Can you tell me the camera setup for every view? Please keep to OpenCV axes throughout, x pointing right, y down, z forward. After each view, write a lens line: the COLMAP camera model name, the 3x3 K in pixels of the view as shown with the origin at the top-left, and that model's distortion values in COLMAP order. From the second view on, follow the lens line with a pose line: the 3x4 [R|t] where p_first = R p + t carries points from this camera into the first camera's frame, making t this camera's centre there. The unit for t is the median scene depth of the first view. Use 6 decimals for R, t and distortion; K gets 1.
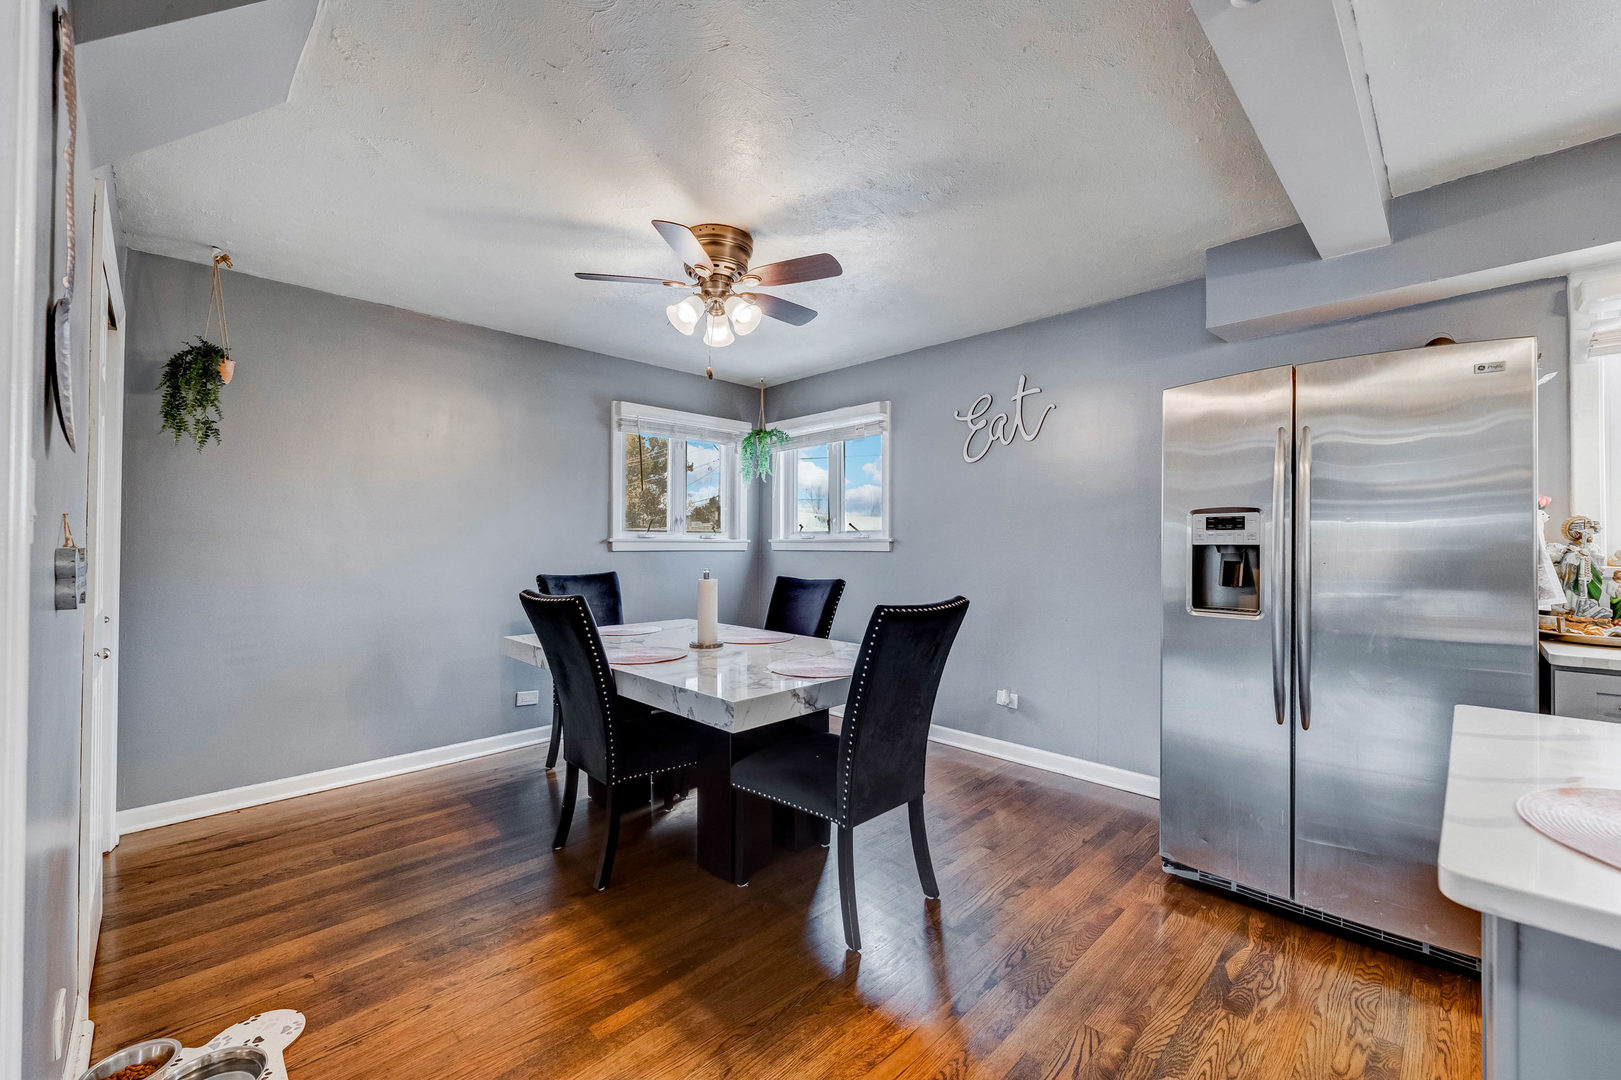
lens RADIAL K [[649.2, 0, 809.5], [0, 649.2, 543.6], [0, 0, 1]] dist [-0.004521, -0.000207]
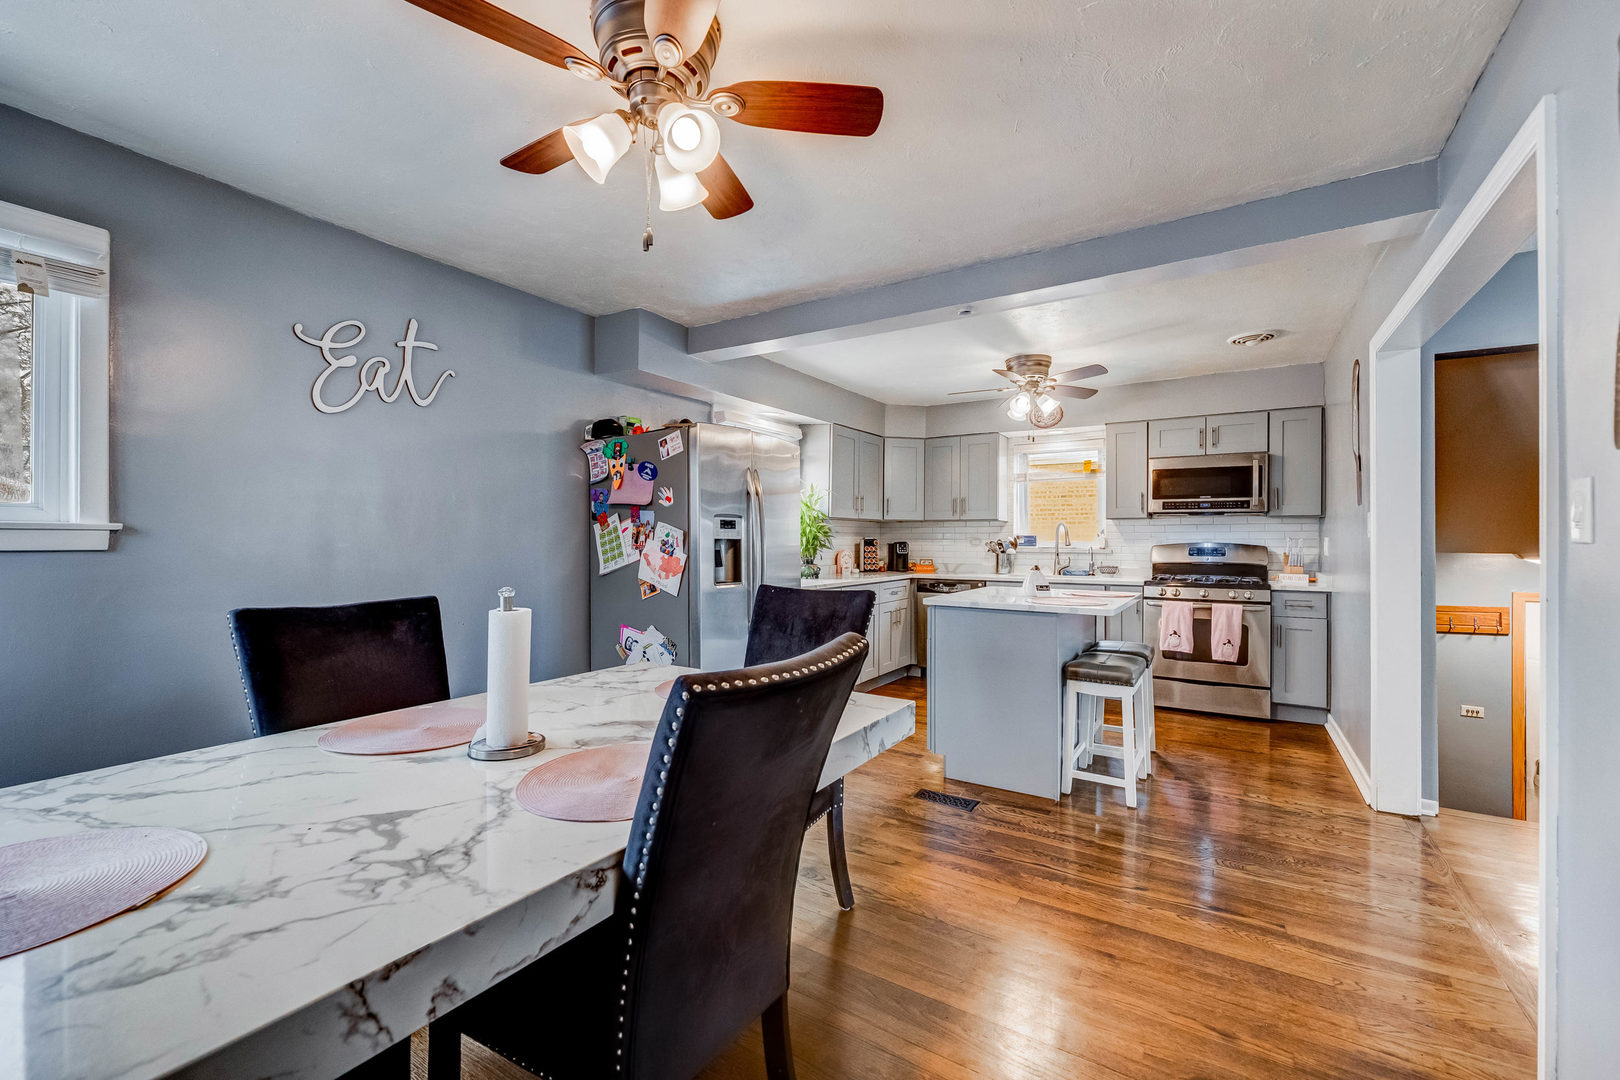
lens RADIAL K [[648.8, 0, 810.5], [0, 648.8, 536.0], [0, 0, 1]] dist [-0.004521, -0.000207]
pose [[-0.221685, -0.005129, 0.975105, -0.522658], [-0.010049, 0.999945, 0.002975, -0.006713], [-0.975067, -0.009139, -0.221724, 0.690450]]
